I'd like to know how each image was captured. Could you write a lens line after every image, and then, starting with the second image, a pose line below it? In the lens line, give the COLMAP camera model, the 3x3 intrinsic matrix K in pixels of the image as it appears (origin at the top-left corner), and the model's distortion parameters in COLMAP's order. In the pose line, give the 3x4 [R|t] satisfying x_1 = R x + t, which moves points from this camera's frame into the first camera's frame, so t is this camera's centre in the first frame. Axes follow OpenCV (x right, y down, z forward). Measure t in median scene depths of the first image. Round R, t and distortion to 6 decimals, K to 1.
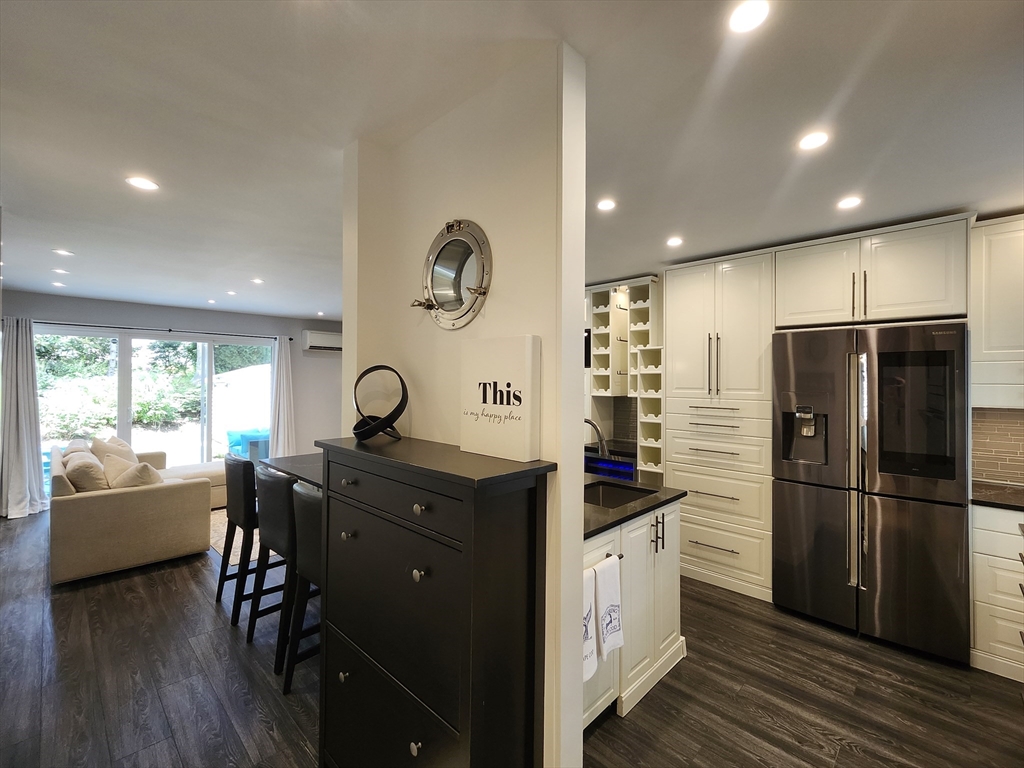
lens RADIAL K [[453.5, 0, 512.6], [0, 453.5, 377.0], [0, 0, 1]] dist [-0.003013, 0.004951]
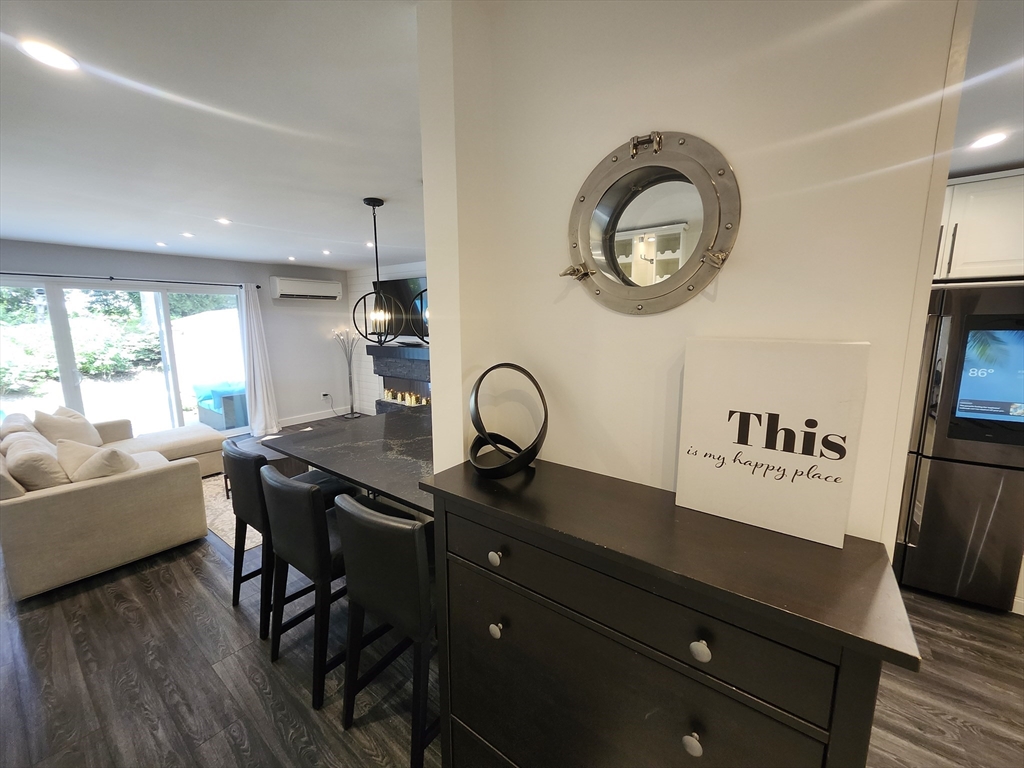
lens RADIAL K [[404.0, 0, 511.8], [0, 404.0, 379.6], [0, 0, 1]] dist [0.005412, -0.002058]
pose [[0.991498, -0.030603, 0.126474, -0.207679], [0.009889, 0.986861, 0.161266, -0.057536], [-0.129748, -0.158644, 0.978773, 0.235552]]
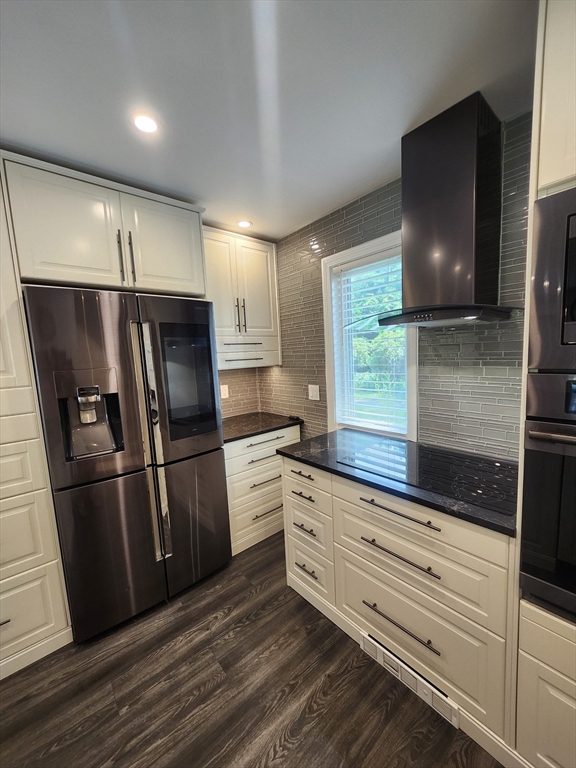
lens RADIAL K [[303.0, 0, 295.1], [0, 303.0, 385.8], [0, 0, 1]] dist [0.005412, -0.002058]
pose [[0.080093, -0.125748, 0.988824, 0.141260], [0.034186, 0.991774, 0.123354, 0.009132], [-0.996201, 0.023924, 0.083733, 0.560092]]
